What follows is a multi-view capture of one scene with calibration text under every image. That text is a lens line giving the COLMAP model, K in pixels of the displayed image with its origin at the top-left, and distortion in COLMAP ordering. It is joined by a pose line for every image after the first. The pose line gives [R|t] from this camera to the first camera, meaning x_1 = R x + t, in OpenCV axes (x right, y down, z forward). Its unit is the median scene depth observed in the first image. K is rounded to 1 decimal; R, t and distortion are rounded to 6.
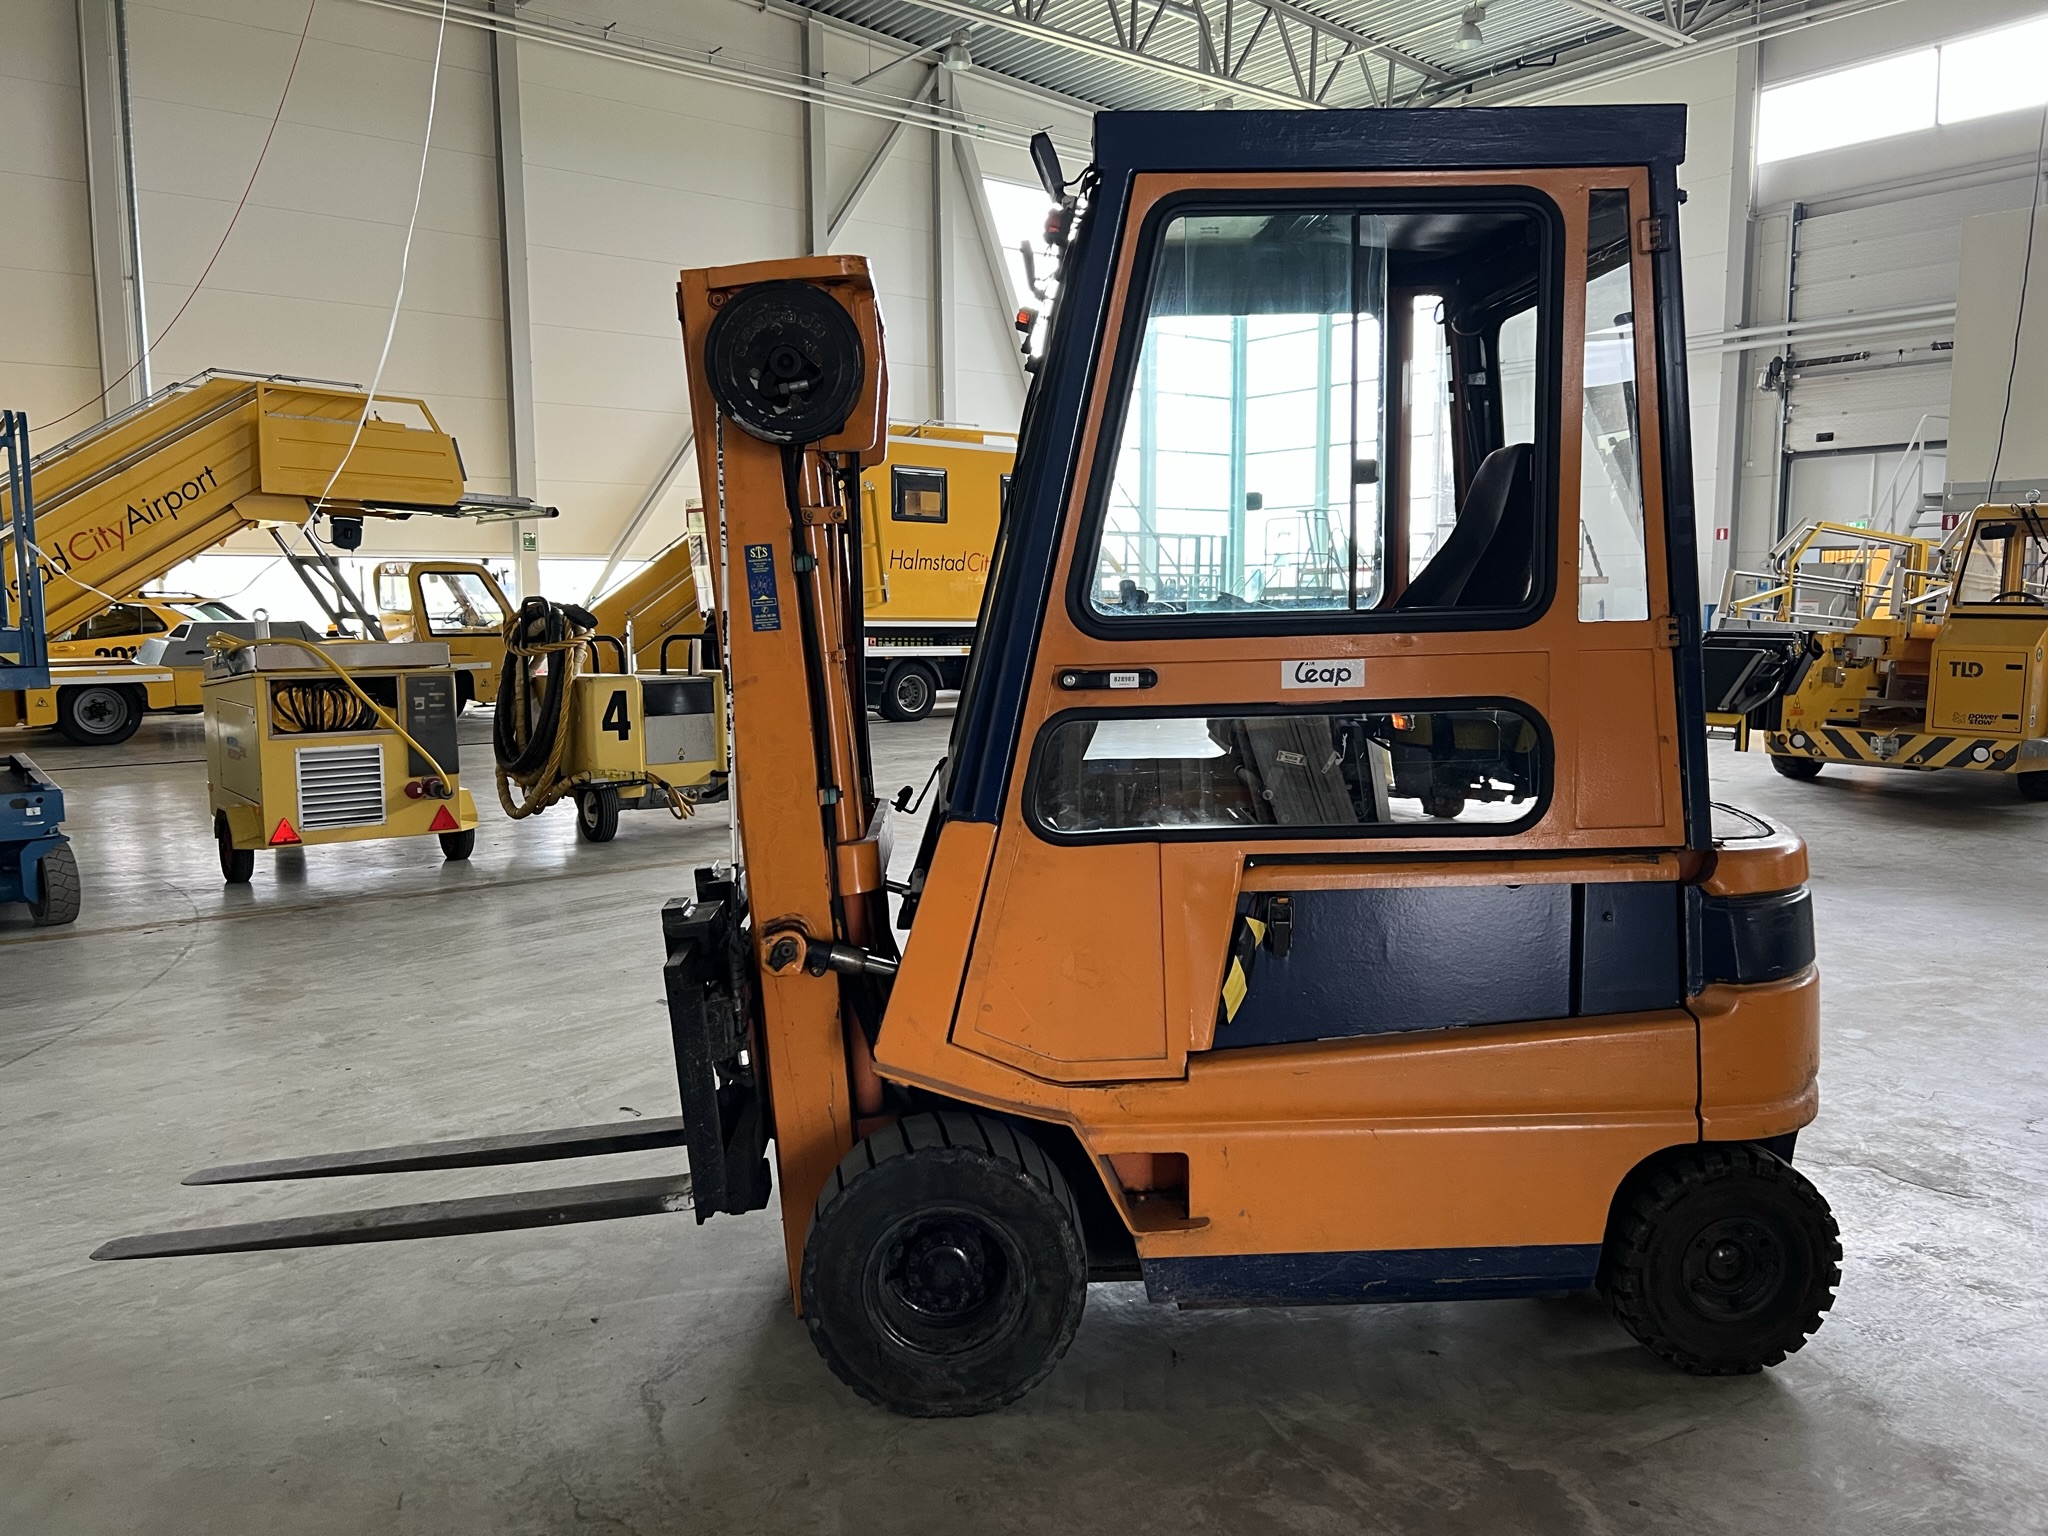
lens RADIAL K [[1543.2, 0, 1036.8], [0, 1543.2, 773.4], [0, 0, 1]] dist [0.046439, -0.046698]
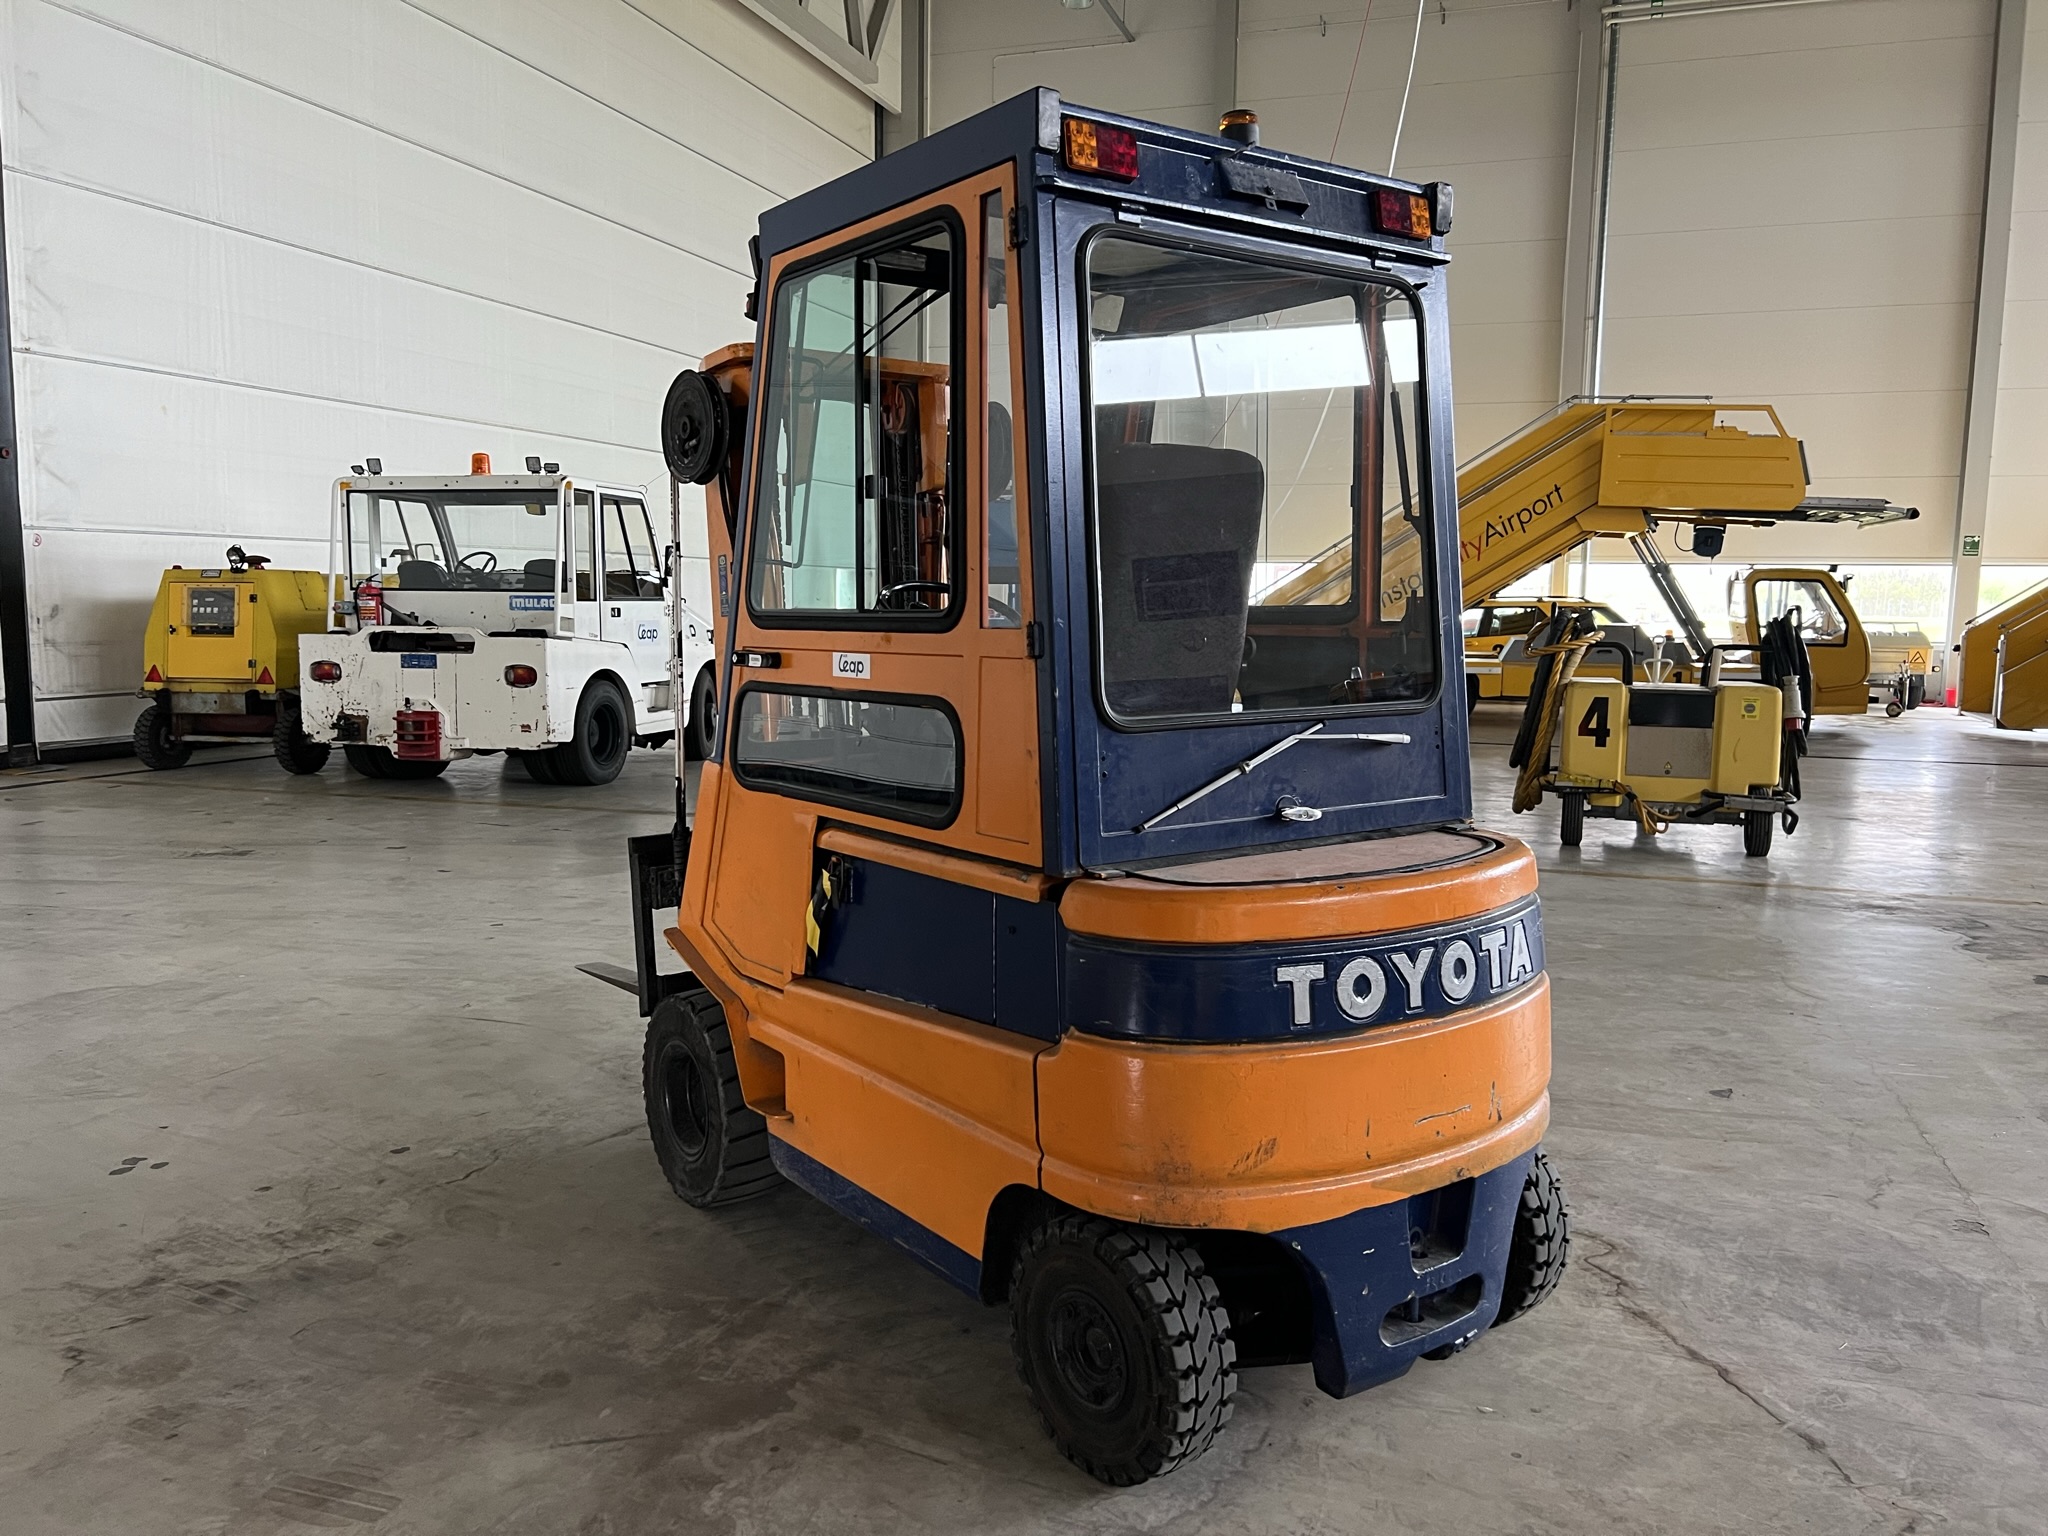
lens RADIAL K [[1543.2, 0, 1034.2], [0, 1543.2, 766.4], [0, 0, 1]] dist [0.046439, -0.046698]
pose [[0.553423, 0.103544, -0.826439, 0.349297], [-0.111202, 0.992545, 0.049888, -0.017933], [0.825444, 0.064292, 0.560811, 0.139084]]
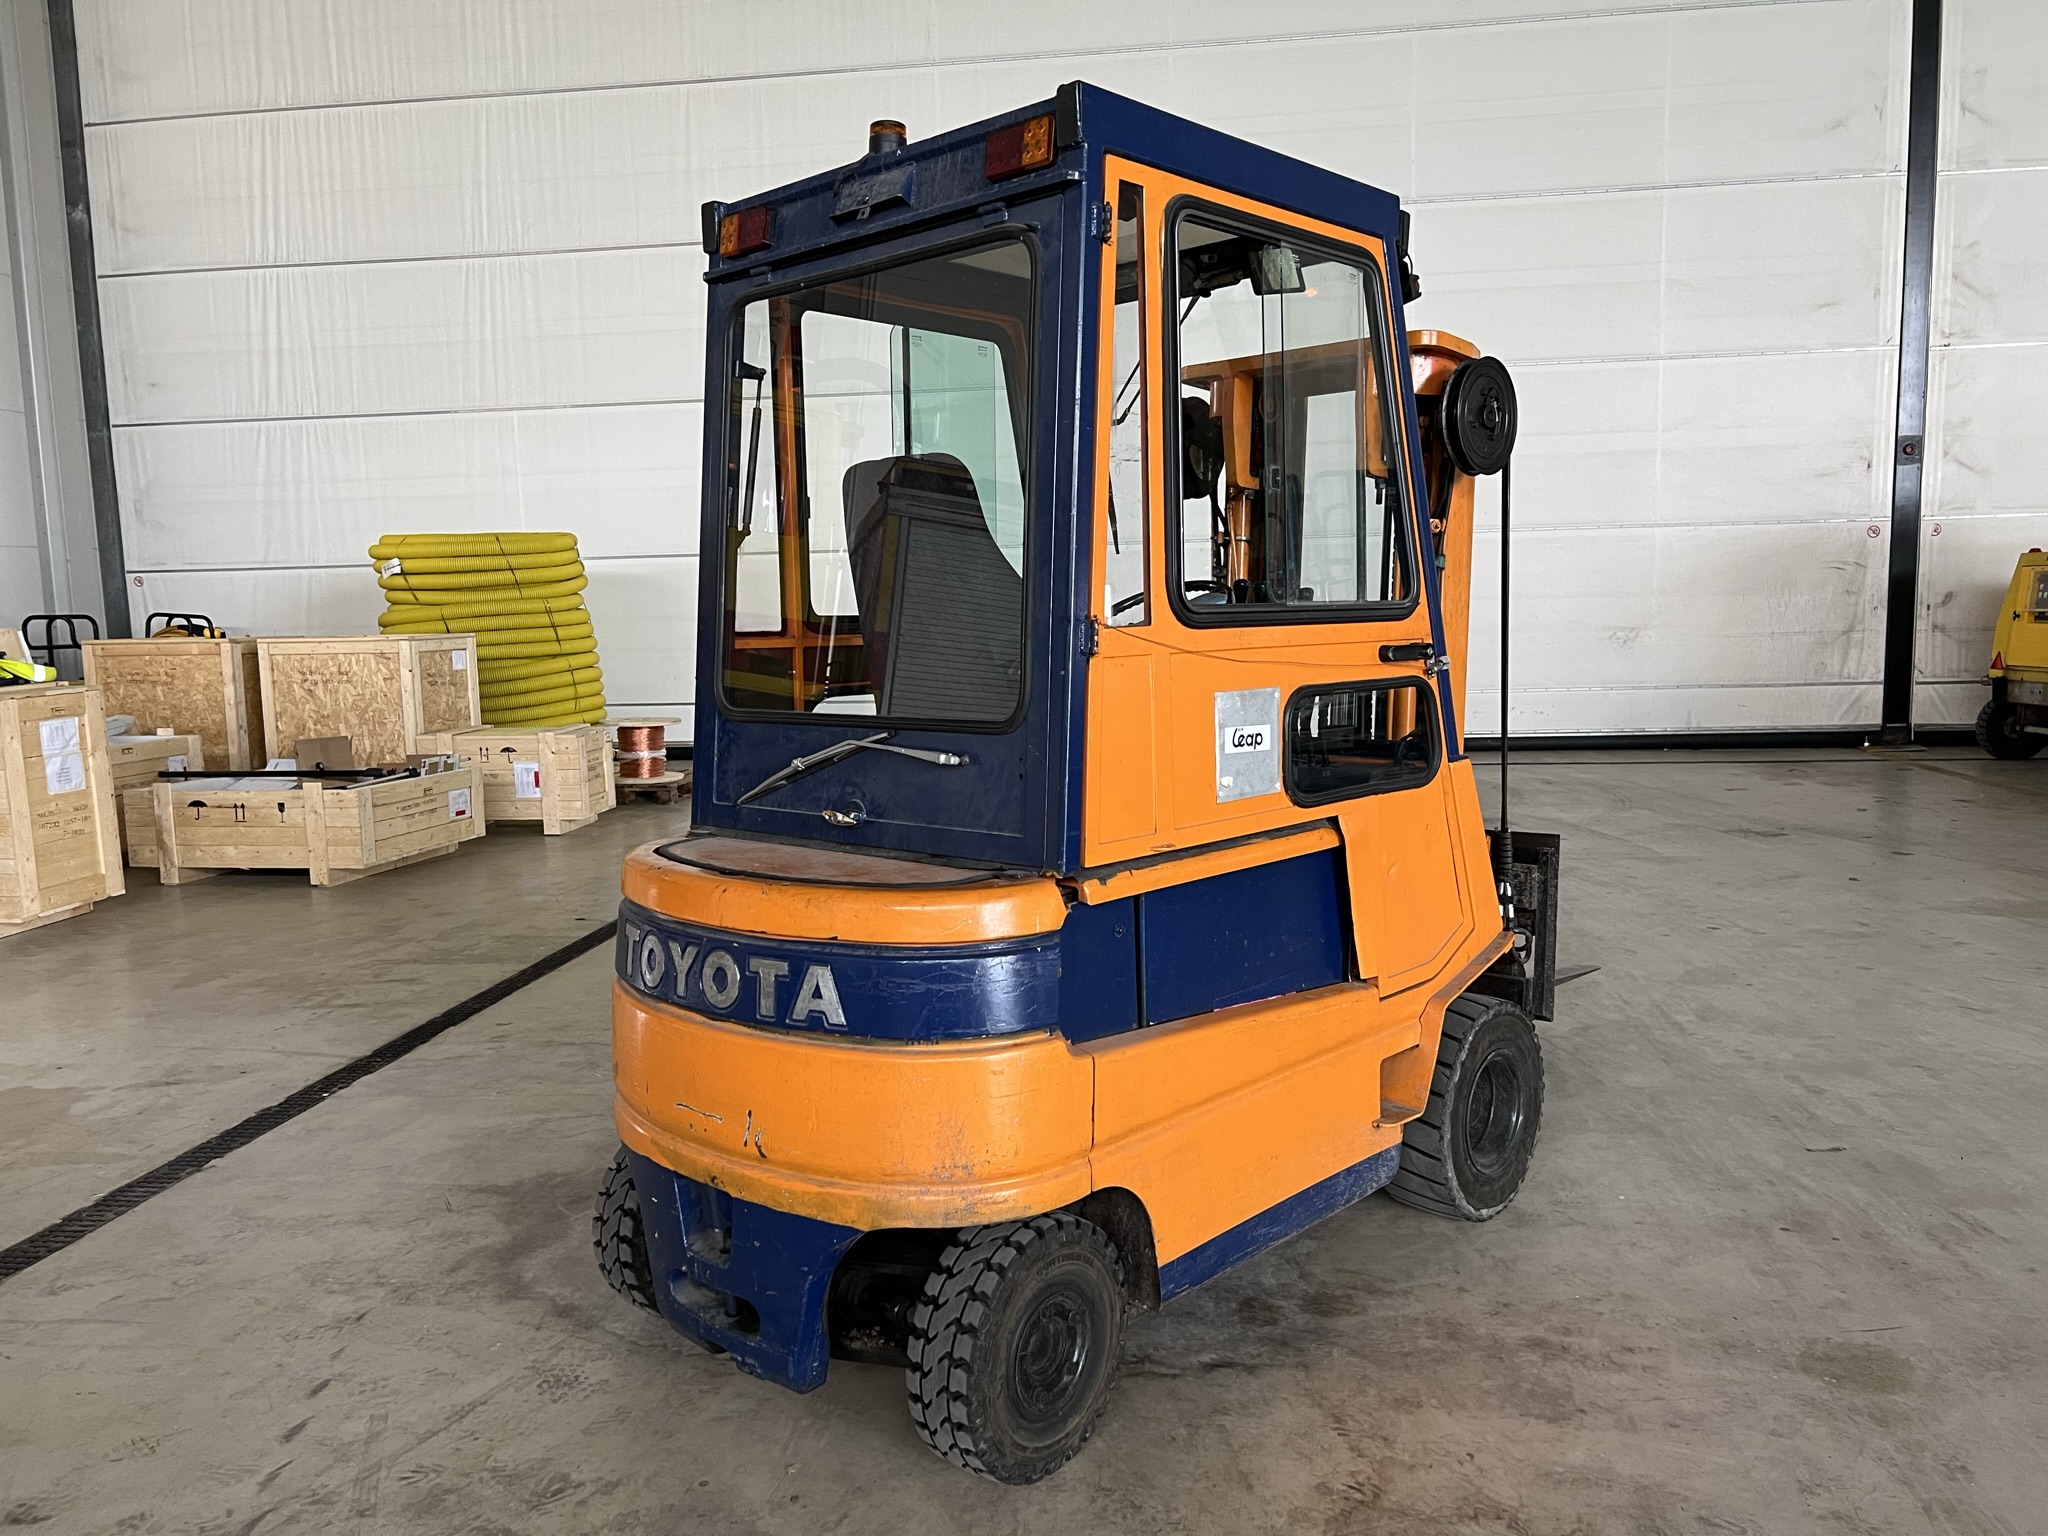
lens RADIAL K [[1543.2, 0, 1036.9], [0, 1543.2, 776.4], [0, 0, 1]] dist [0.046439, -0.046698]
pose [[-0.710295, 0.106029, -0.695873, 0.313754], [-0.053337, 0.977641, 0.203404, -0.071731], [0.701880, 0.181592, -0.688758, 0.588993]]
